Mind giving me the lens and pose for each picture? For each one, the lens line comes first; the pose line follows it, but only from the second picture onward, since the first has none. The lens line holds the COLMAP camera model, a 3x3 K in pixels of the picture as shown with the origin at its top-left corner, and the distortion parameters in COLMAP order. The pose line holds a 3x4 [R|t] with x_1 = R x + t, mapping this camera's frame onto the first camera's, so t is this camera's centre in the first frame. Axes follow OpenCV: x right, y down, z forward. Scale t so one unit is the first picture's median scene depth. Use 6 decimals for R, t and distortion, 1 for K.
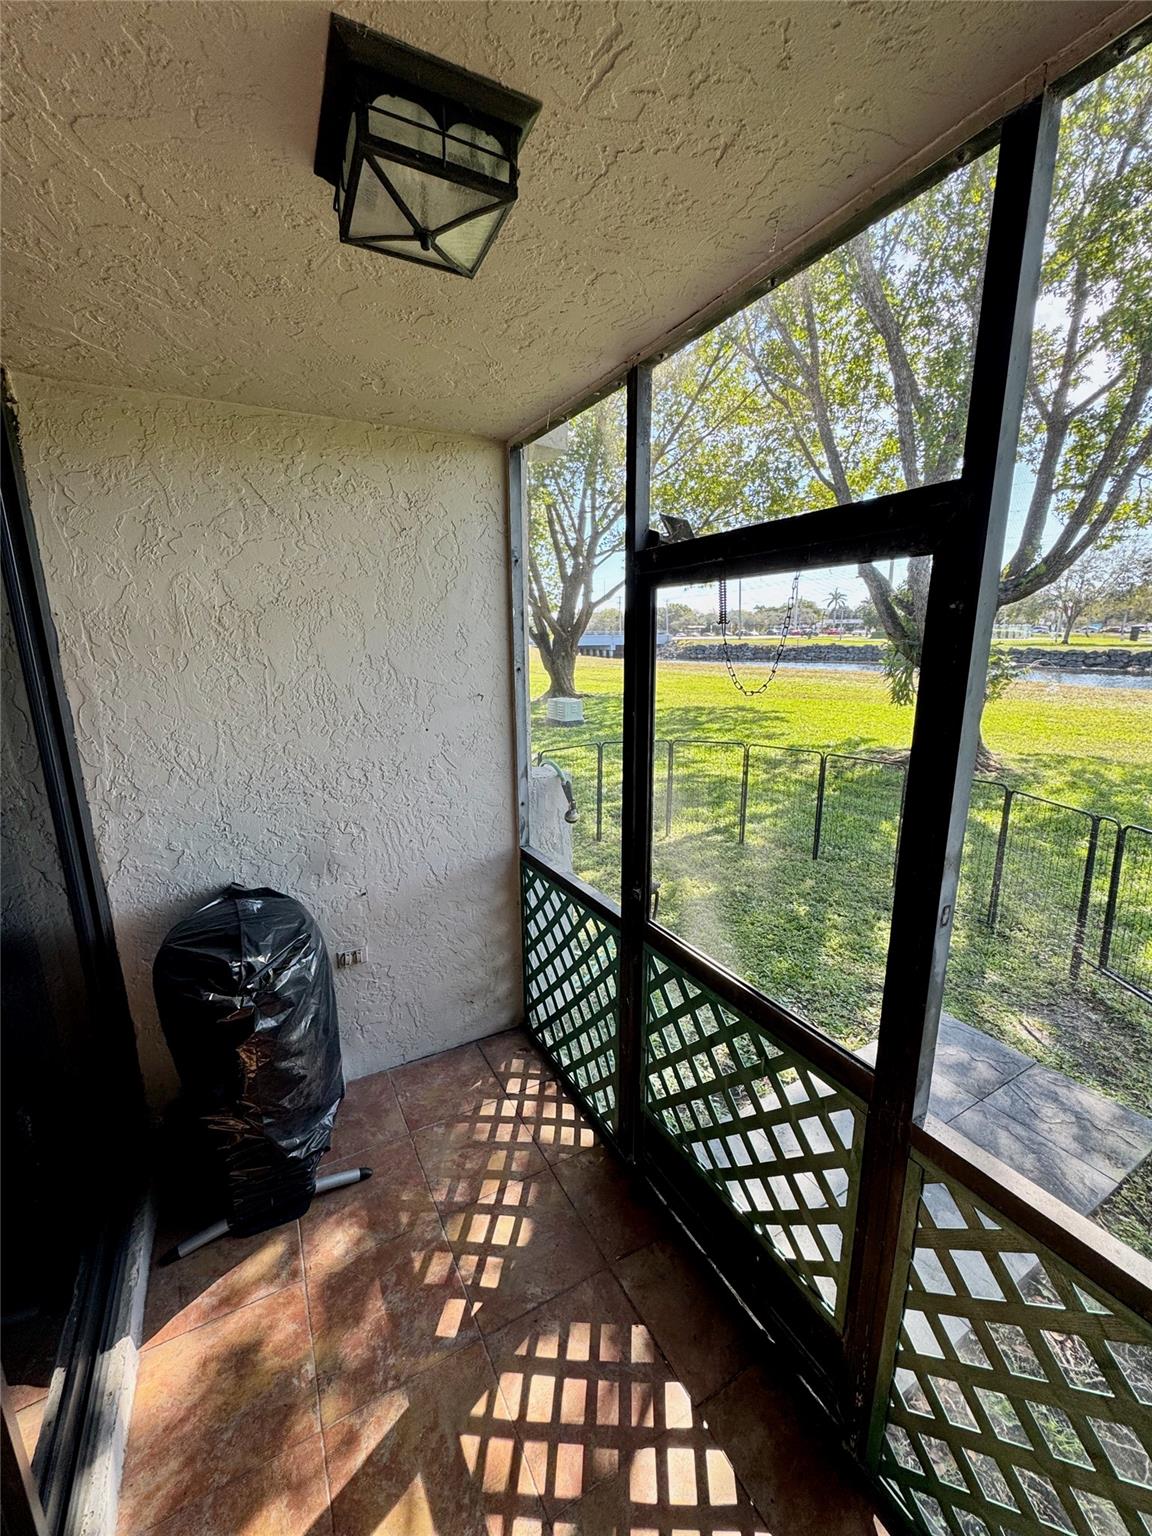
lens RADIAL K [[614.2, 0, 578.7], [0, 614.2, 768.7], [0, 0, 1]] dist [-0.001993, 0.000105]
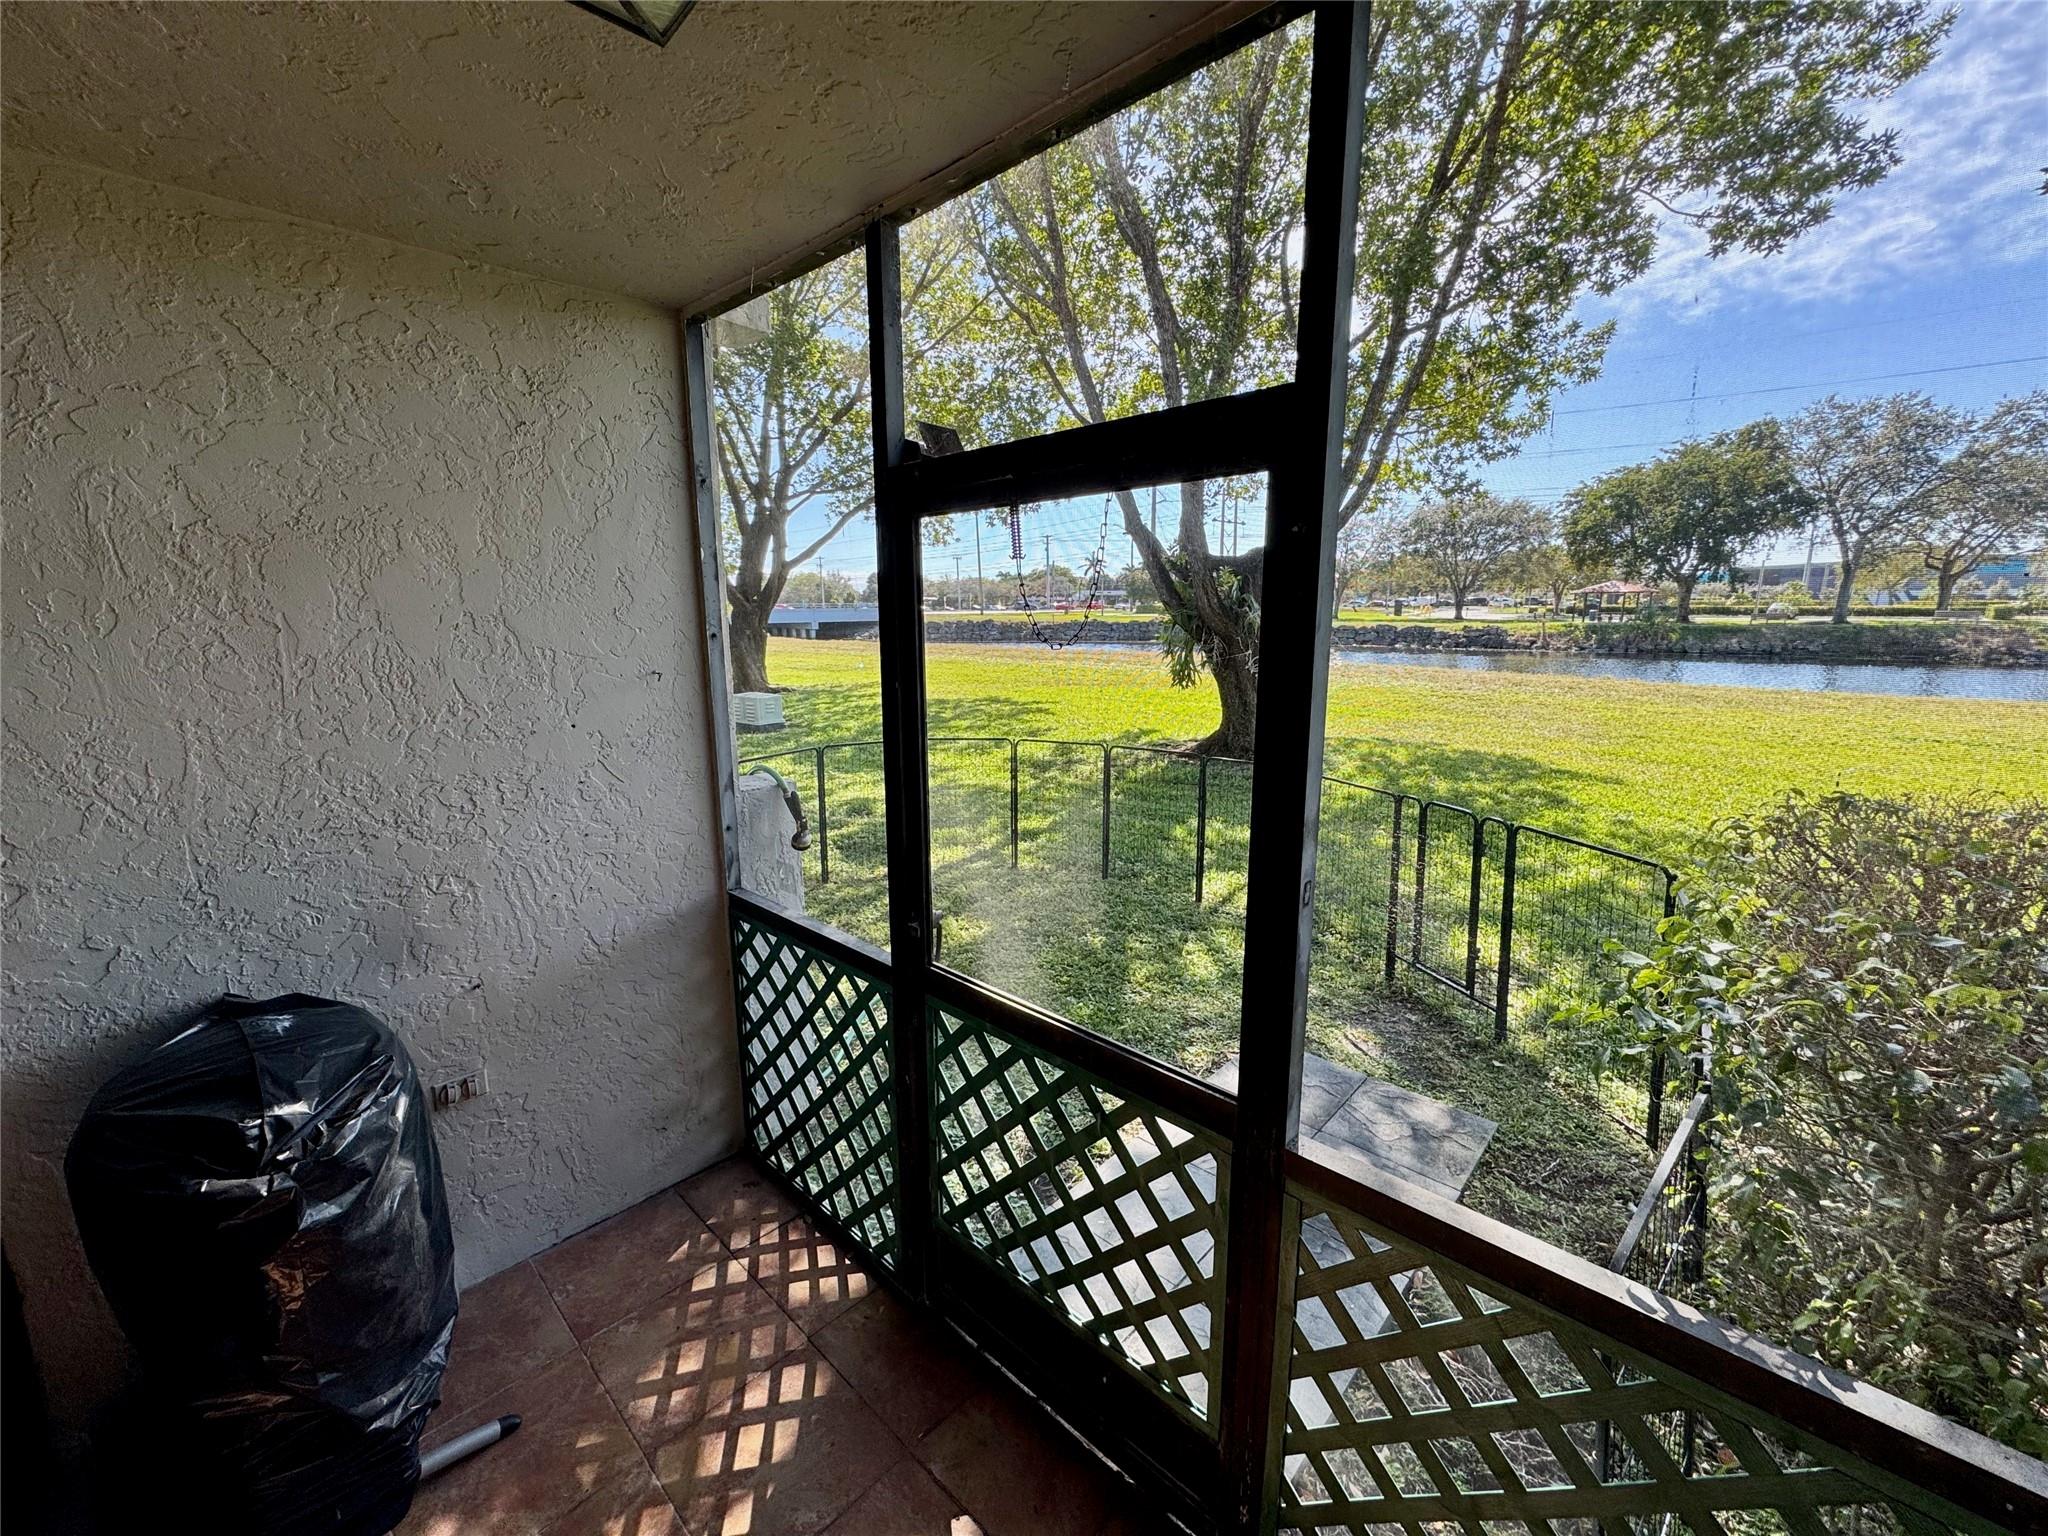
lens RADIAL K [[819.0, 0, 1025.2], [0, 819.0, 764.3], [0, 0, 1]] dist [-0.001993, 0.000105]
pose [[0.953016, -0.054331, 0.298008, -0.045155], [0.063225, 0.997793, -0.020279, 0.025635], [-0.296248, 0.038167, 0.954348, 0.010672]]
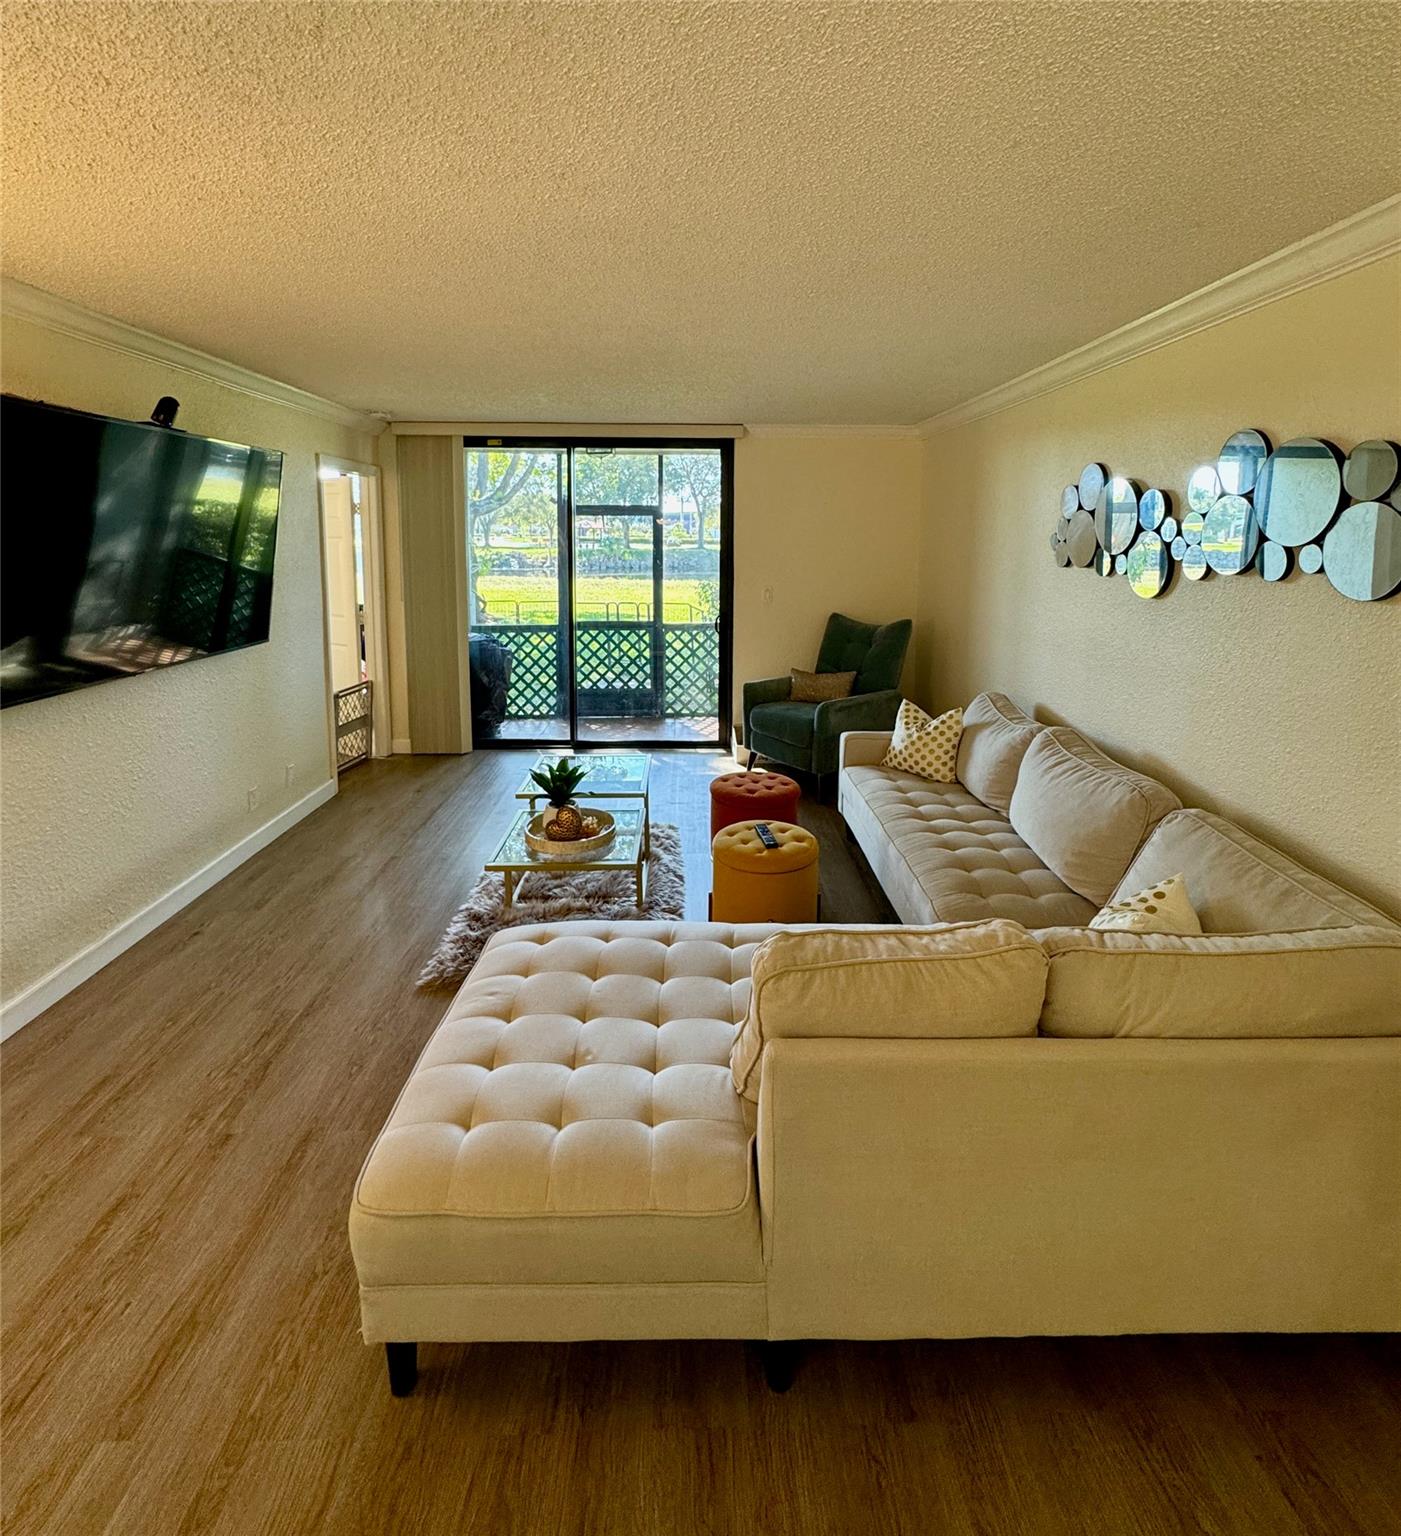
lens RADIAL K [[1285.5, 0, 700.5], [0, 1285.5, 768.0], [0, 0, 1]] dist [-0.001767, -0.000213]
pose [[0.456079, -0.146120, 0.877862, -4.133229], [0.183157, 0.980723, 0.068085, 0.504793], [-0.870888, 0.129735, 0.474050, -1.948710]]
